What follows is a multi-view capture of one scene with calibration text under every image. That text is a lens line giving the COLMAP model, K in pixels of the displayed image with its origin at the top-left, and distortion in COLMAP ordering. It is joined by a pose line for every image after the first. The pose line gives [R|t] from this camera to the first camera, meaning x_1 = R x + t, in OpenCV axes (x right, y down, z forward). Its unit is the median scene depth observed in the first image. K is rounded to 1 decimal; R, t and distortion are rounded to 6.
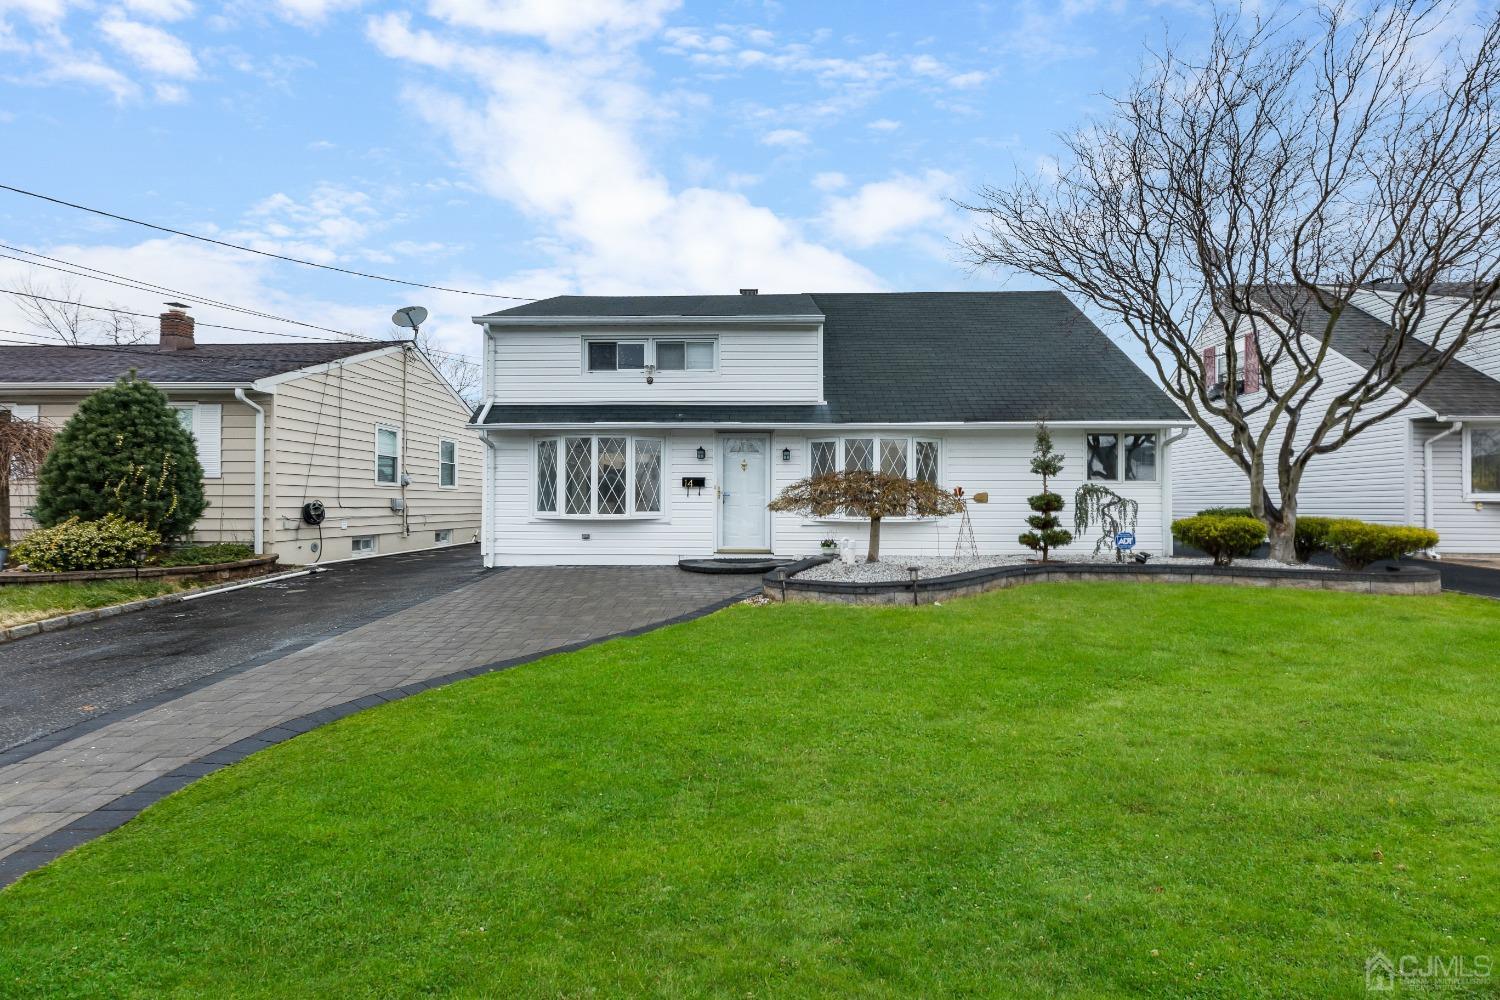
lens RADIAL K [[609.2, 0, 765.7], [0, 609.2, 503.8], [0, 0, 1]] dist [-0.000625, 0.000053]
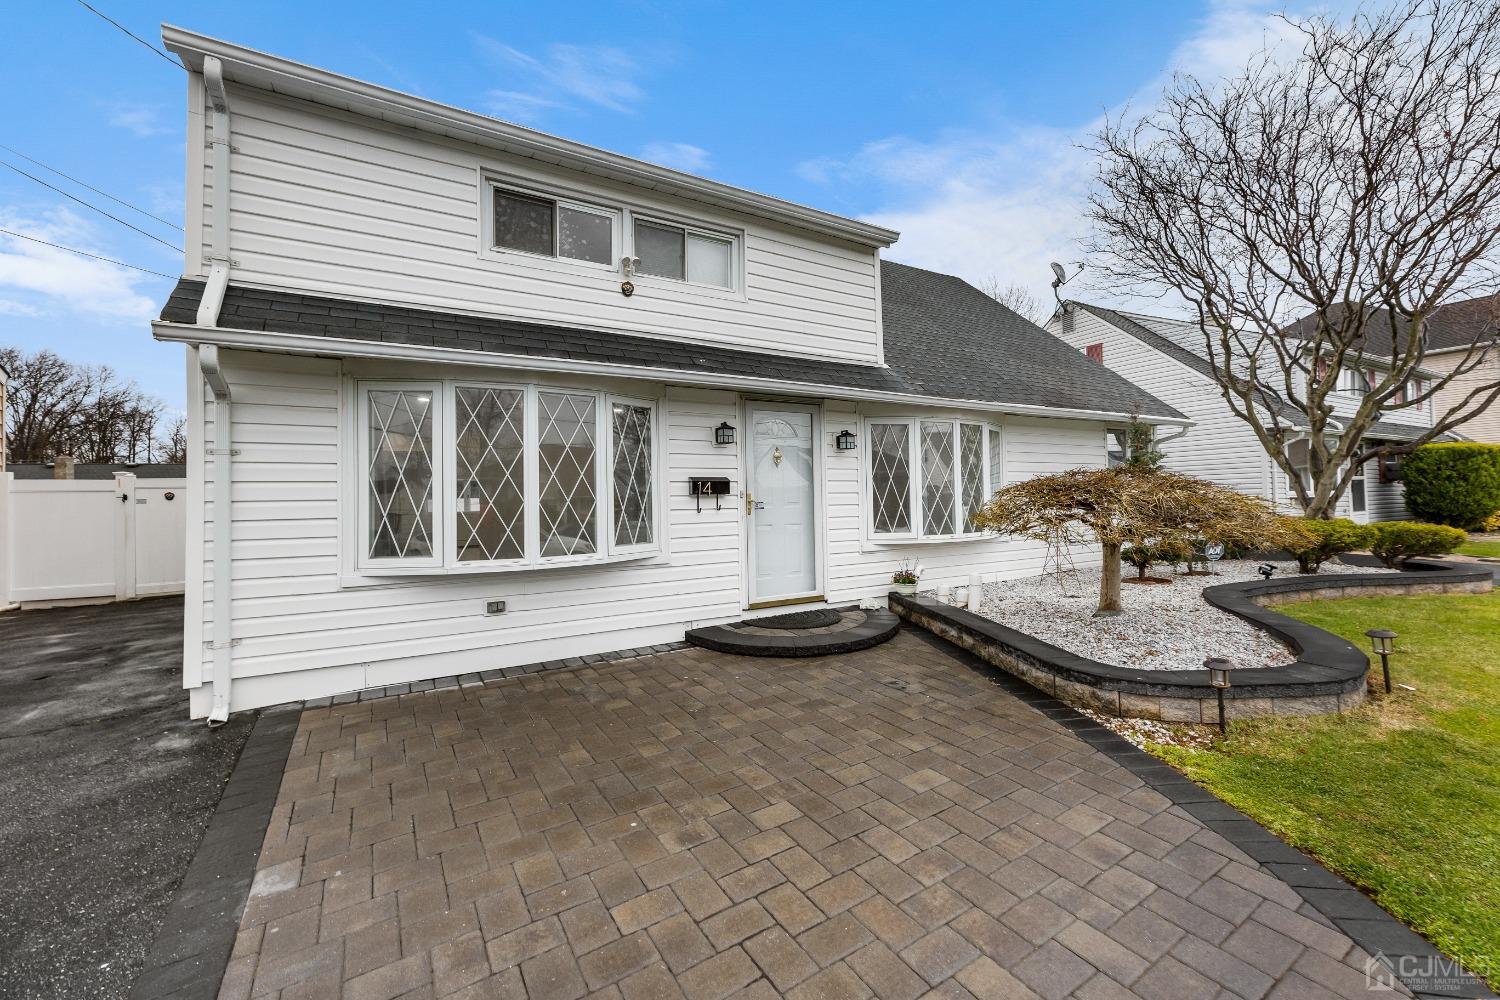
lens RADIAL K [[609.2, 0, 770.0], [0, 609.2, 488.5], [0, 0, 1]] dist [-0.000625, 0.000053]
pose [[0.846646, -0.009770, 0.532066, -0.365094], [0.018760, 0.999758, -0.011494, -0.025944], [-0.531825, 0.019712, 0.846625, 0.504940]]
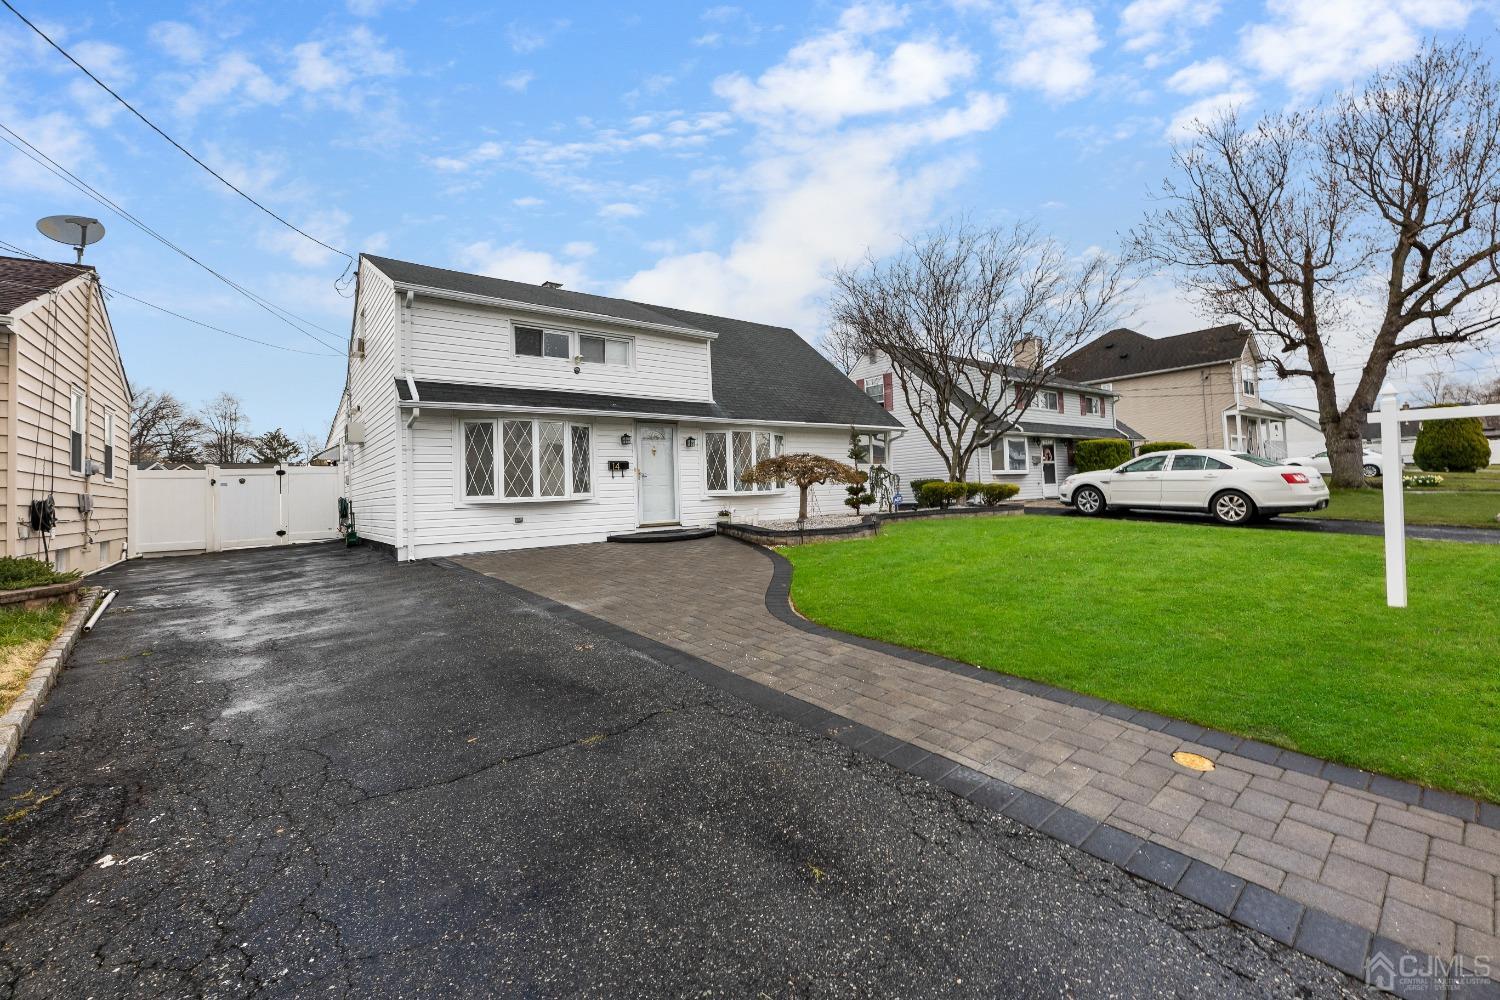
lens RADIAL K [[609.2, 0, 768.7], [0, 609.2, 475.2], [0, 0, 1]] dist [-0.000625, 0.000053]
pose [[0.764082, -0.012230, 0.645003, -0.627434], [0.035091, 0.999128, -0.022625, 0.017504], [-0.644164, 0.039921, 0.763845, -0.026787]]
